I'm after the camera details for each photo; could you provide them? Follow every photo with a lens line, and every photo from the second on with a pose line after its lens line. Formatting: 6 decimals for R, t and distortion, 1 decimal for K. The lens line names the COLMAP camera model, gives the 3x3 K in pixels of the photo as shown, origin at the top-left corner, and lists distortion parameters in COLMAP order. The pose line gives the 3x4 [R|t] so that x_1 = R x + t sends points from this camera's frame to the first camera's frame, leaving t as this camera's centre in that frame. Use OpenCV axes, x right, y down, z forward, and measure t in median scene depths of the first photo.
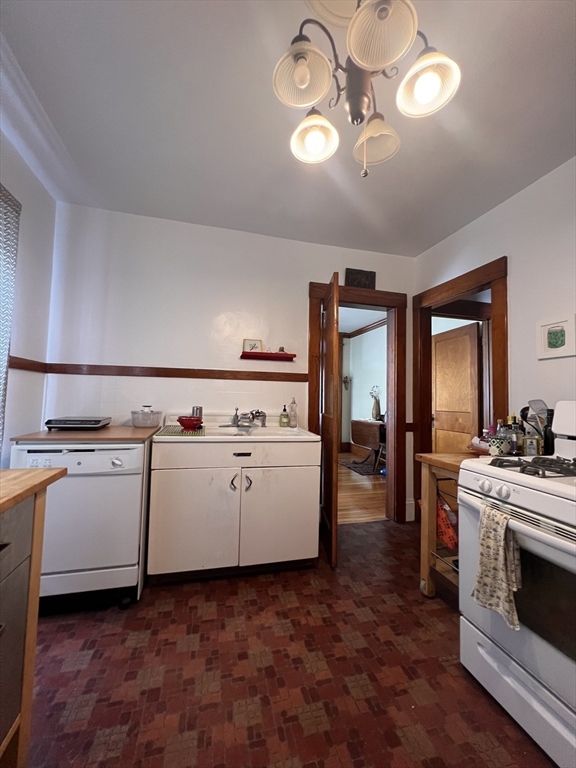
lens RADIAL K [[309.2, 0, 285.7], [0, 309.2, 381.3], [0, 0, 1]] dist [-0.002259, 0.000258]
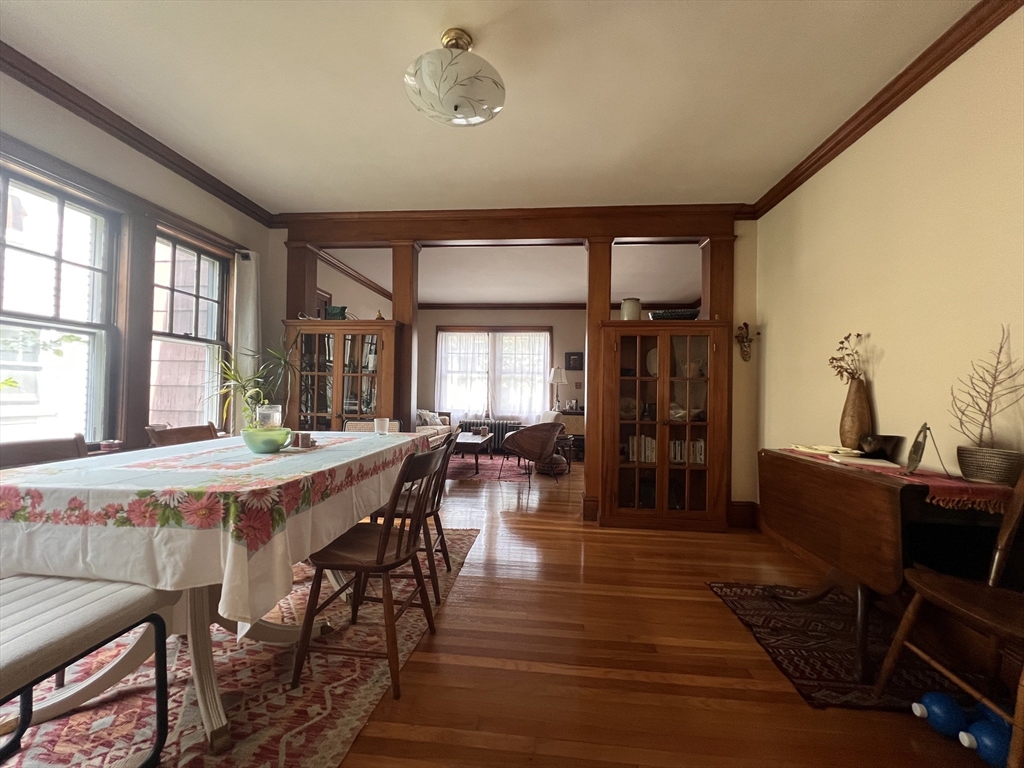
lens RADIAL K [[412.3, 0, 513.6], [0, 412.3, 386.9], [0, 0, 1]] dist [-0.002259, 0.000258]
pose [[0.936460, -0.018496, -0.350287, 0.126559], [0.024551, 0.999616, 0.012853, 0.051059], [0.349914, -0.020636, 0.936554, 0.524596]]
